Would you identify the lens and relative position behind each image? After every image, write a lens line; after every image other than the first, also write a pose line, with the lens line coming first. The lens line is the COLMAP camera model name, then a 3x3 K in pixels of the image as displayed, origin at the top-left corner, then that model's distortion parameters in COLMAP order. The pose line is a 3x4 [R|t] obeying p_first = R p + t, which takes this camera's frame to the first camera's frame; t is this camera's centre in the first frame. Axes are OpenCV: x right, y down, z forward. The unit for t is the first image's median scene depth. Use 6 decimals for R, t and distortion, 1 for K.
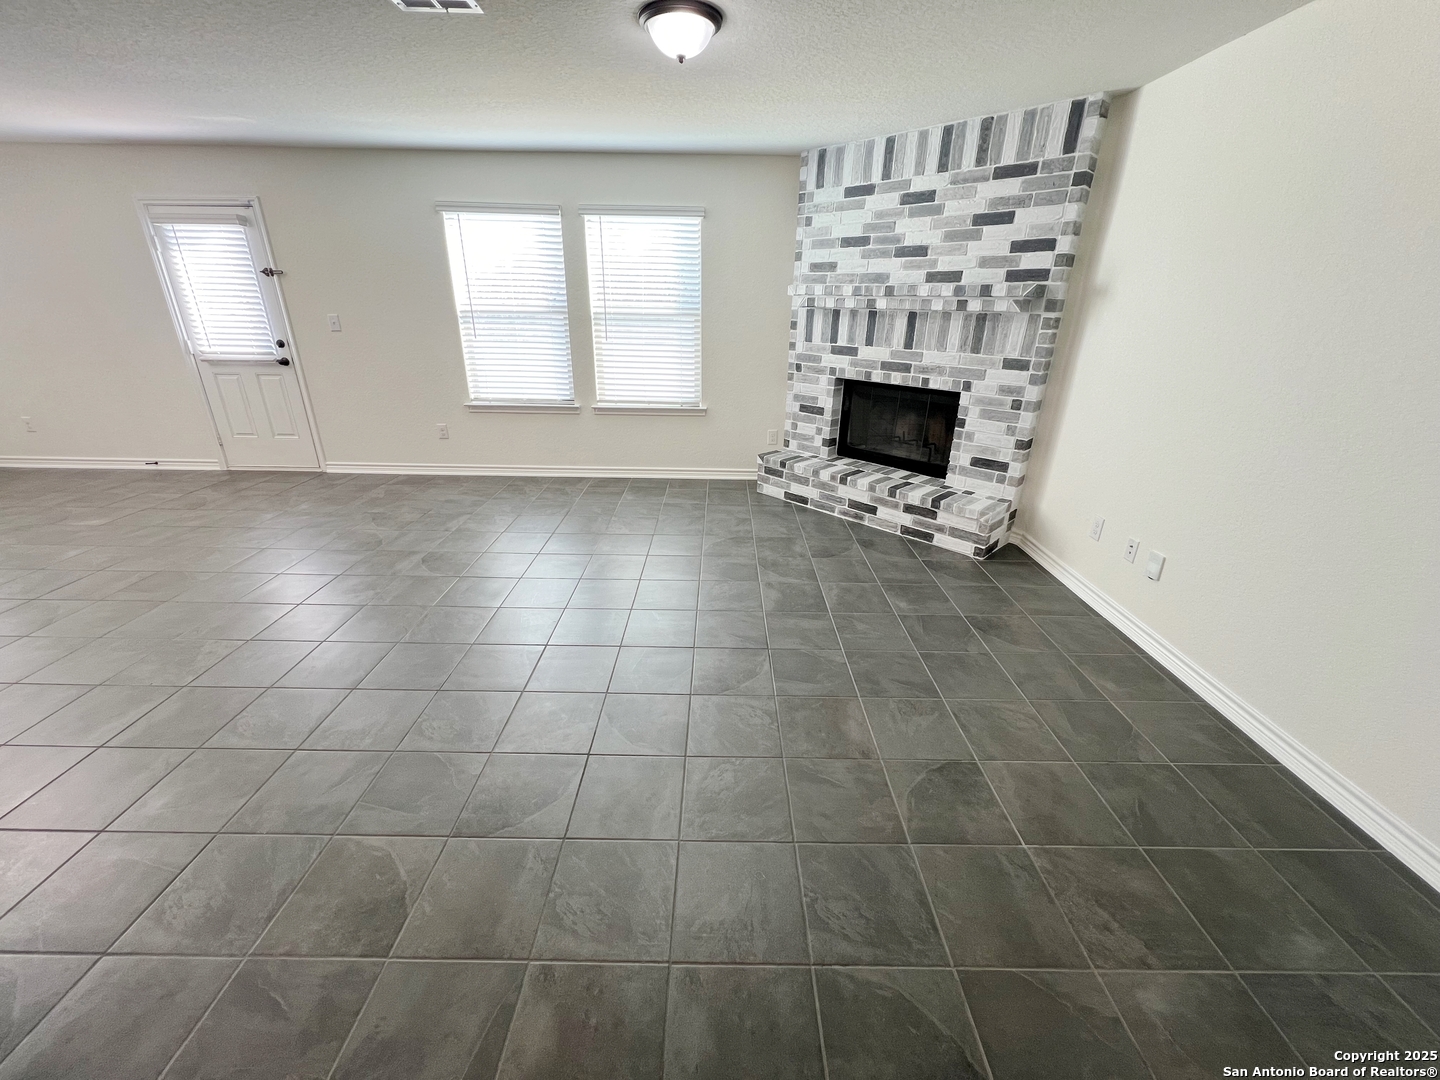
lens RADIAL K [[575.7, 0, 719.4], [0, 575.7, 537.4], [0, 0, 1]] dist [0.000154, 0.000281]
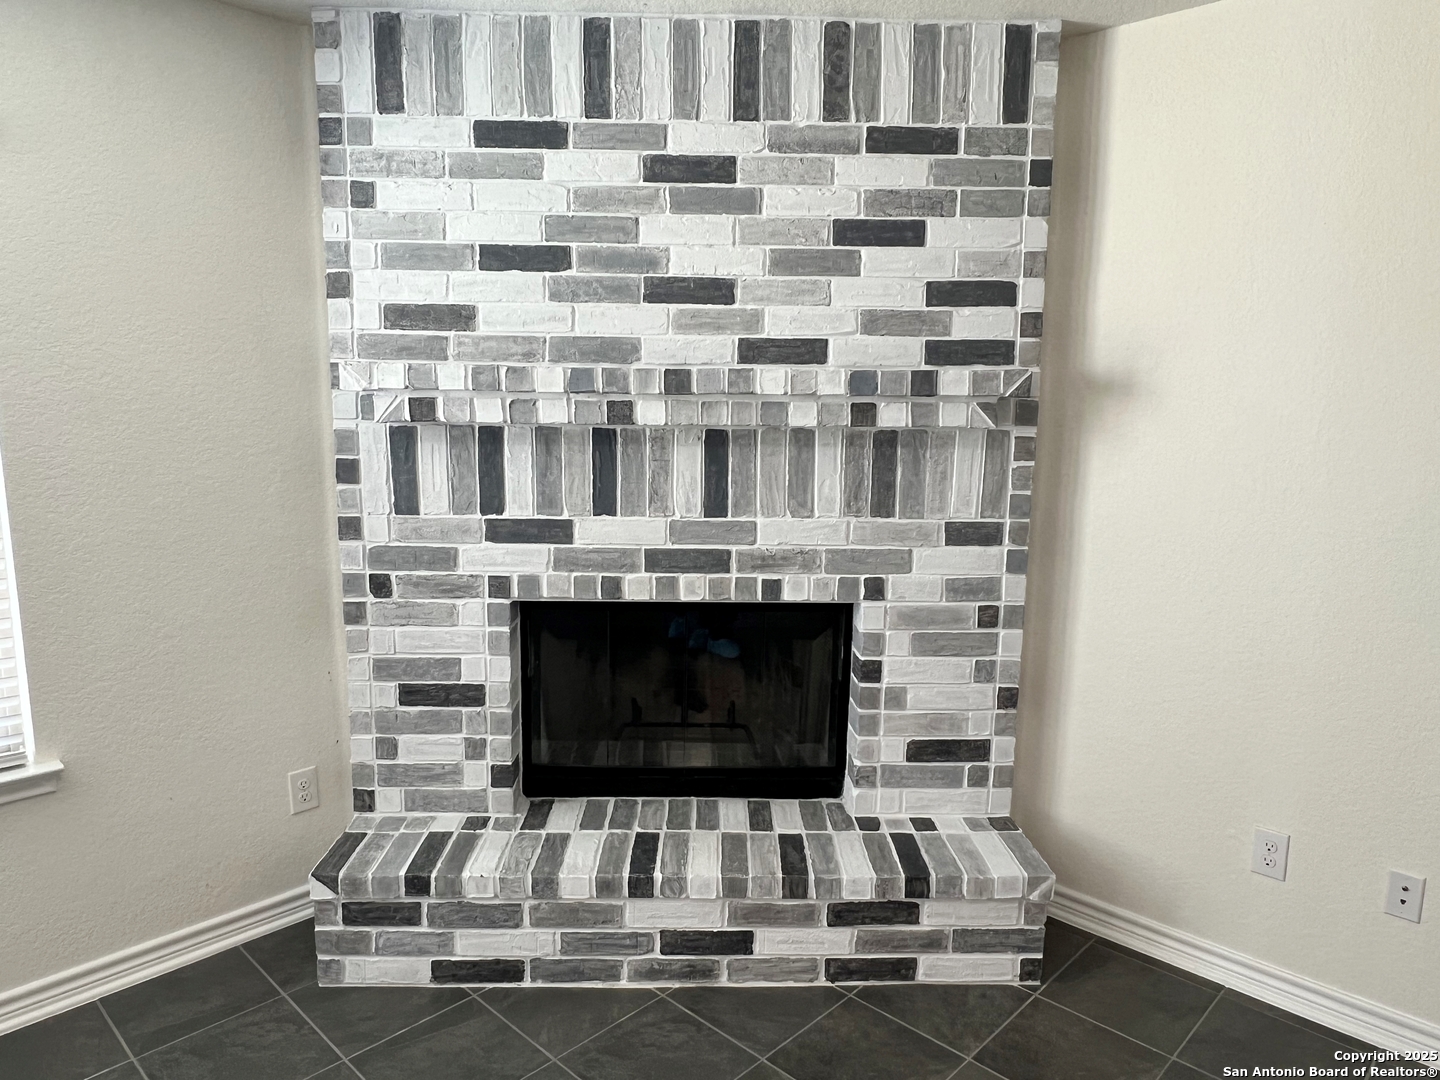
lens RADIAL K [[970.6, 0, 716.4], [0, 970.6, 549.8], [0, 0, 1]] dist [0.002666, -0.002337]
pose [[0.692557, -0.124540, 0.710532, -0.150376], [0.275048, 0.956164, -0.100496, -0.227745], [-0.666869, 0.265029, 0.696452, 0.513989]]
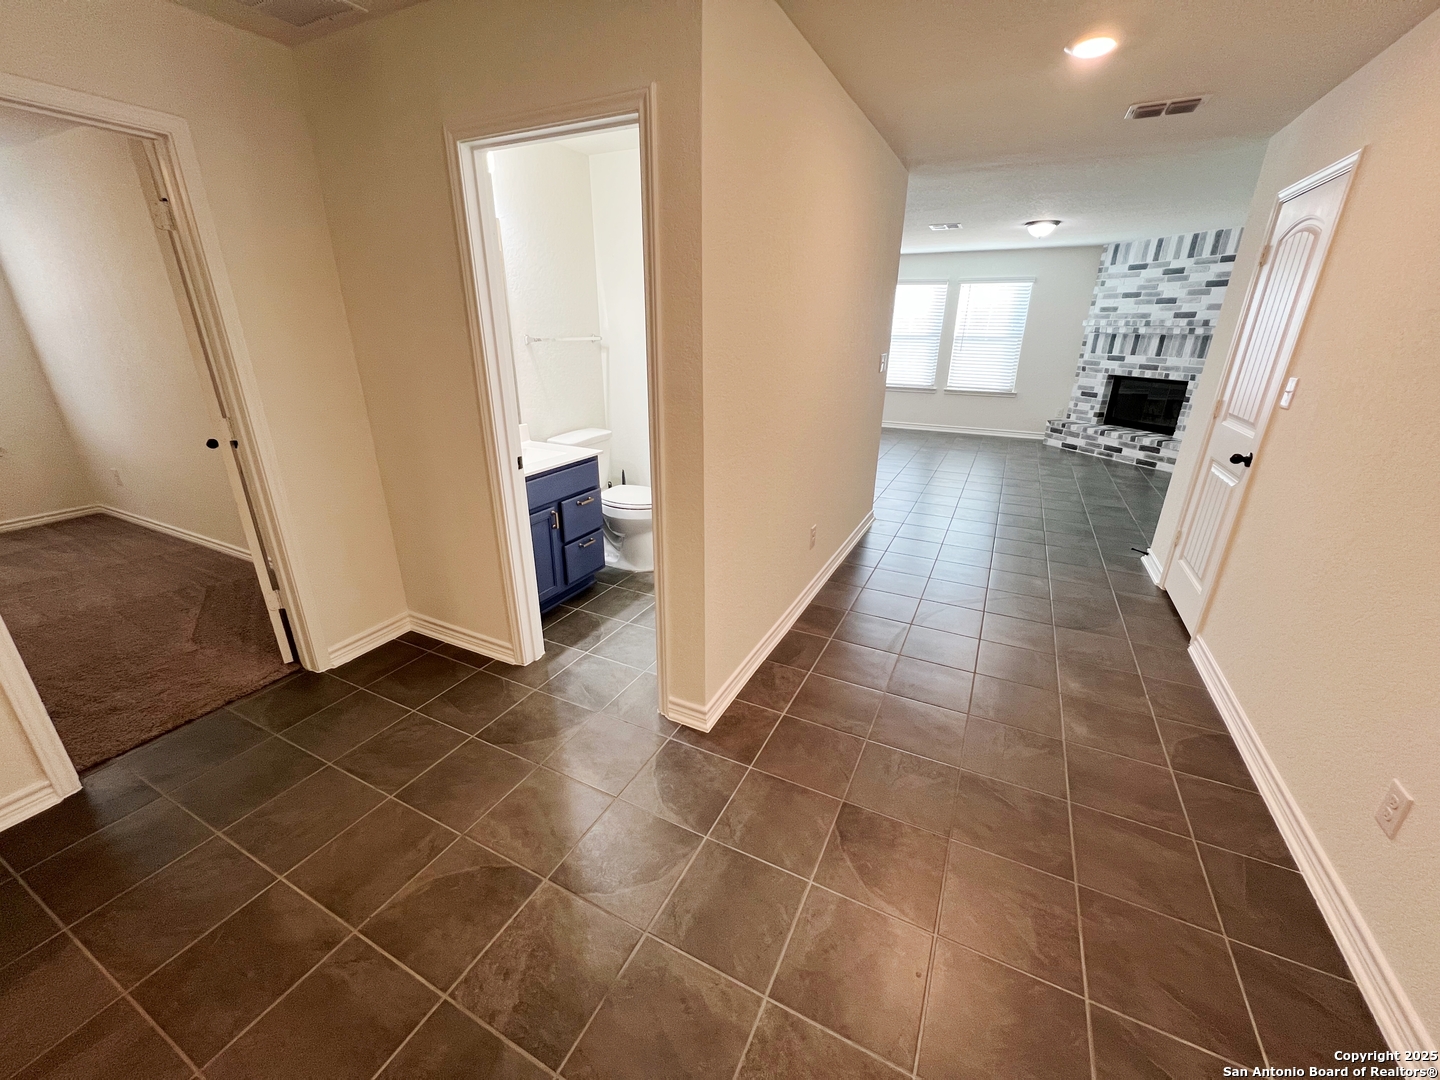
lens RADIAL K [[575.7, 0, 719.4], [0, 575.7, 537.4], [0, 0, 1]] dist [0.000154, 0.000281]
pose [[0.895296, 0.147432, -0.420368, -0.036591], [-0.165830, 0.986127, -0.007326, 0.410499], [0.413456, 0.076269, 0.907324, -0.998414]]
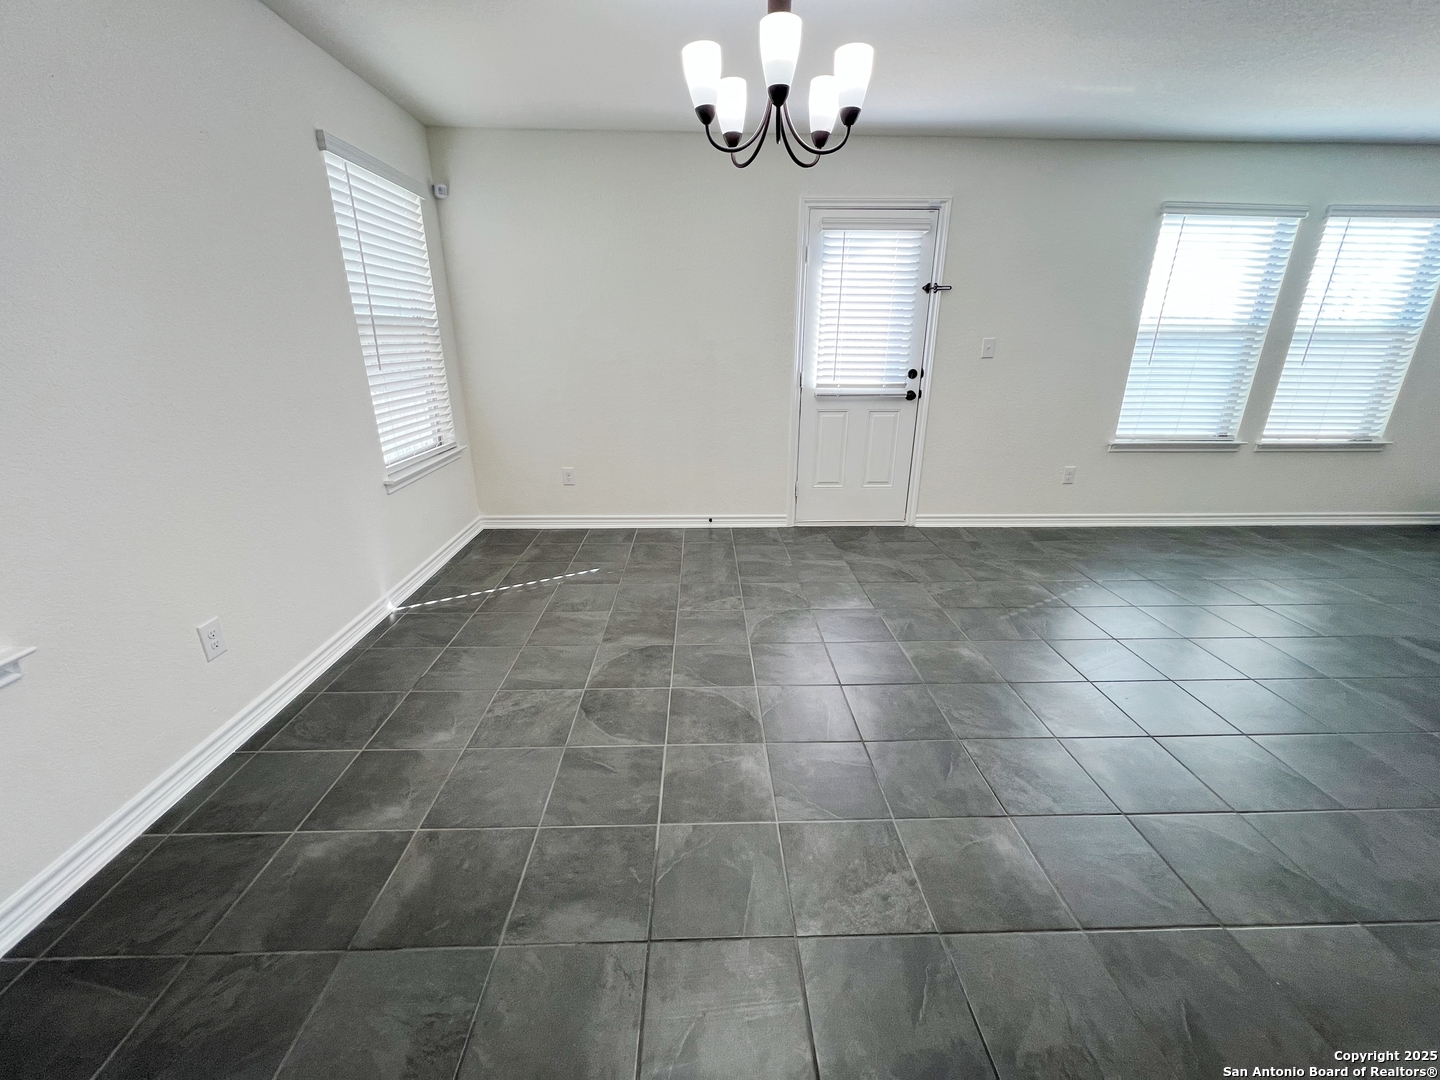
lens RADIAL K [[575.7, 0, 719.4], [0, 575.7, 537.4], [0, 0, 1]] dist [0.000154, 0.000281]
pose [[0.999375, -0.020290, 0.028940, -1.242233], [0.021843, 0.998280, -0.054411, -0.074022], [-0.027787, 0.055009, 0.998099, 0.229710]]
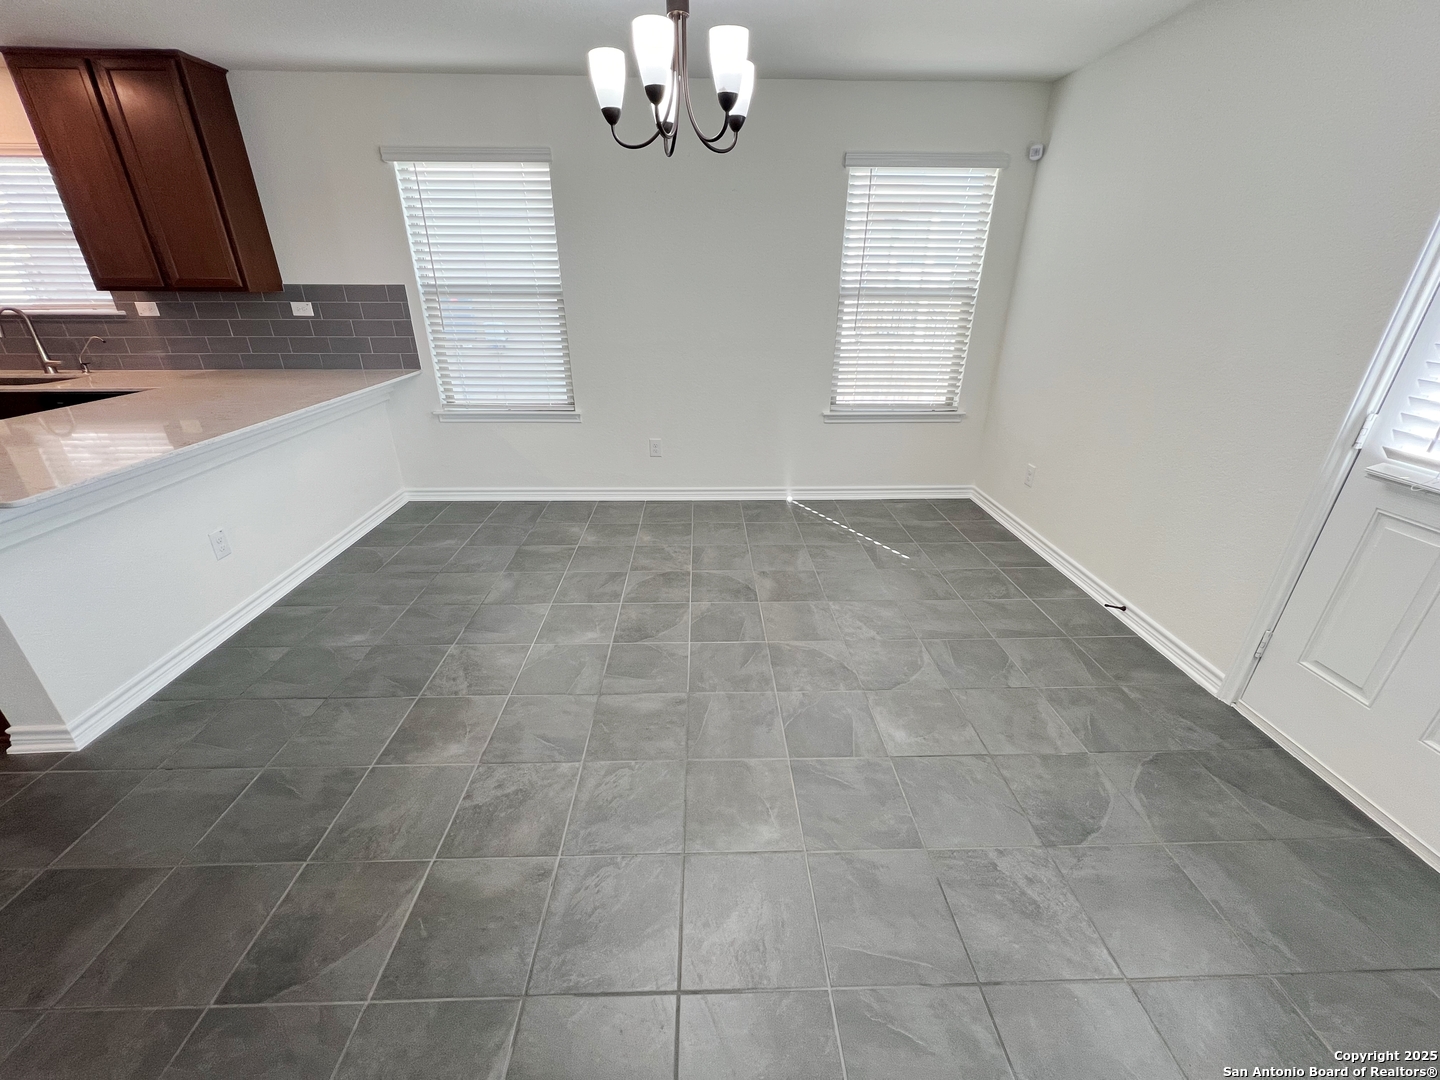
lens RADIAL K [[575.7, 0, 719.4], [0, 575.7, 537.4], [0, 0, 1]] dist [0.000154, 0.000281]
pose [[0.033847, 0.395357, -0.917904, -0.668714], [-0.385459, 0.852537, 0.352989, -0.285146], [0.922104, 0.341867, 0.181250, 0.678560]]
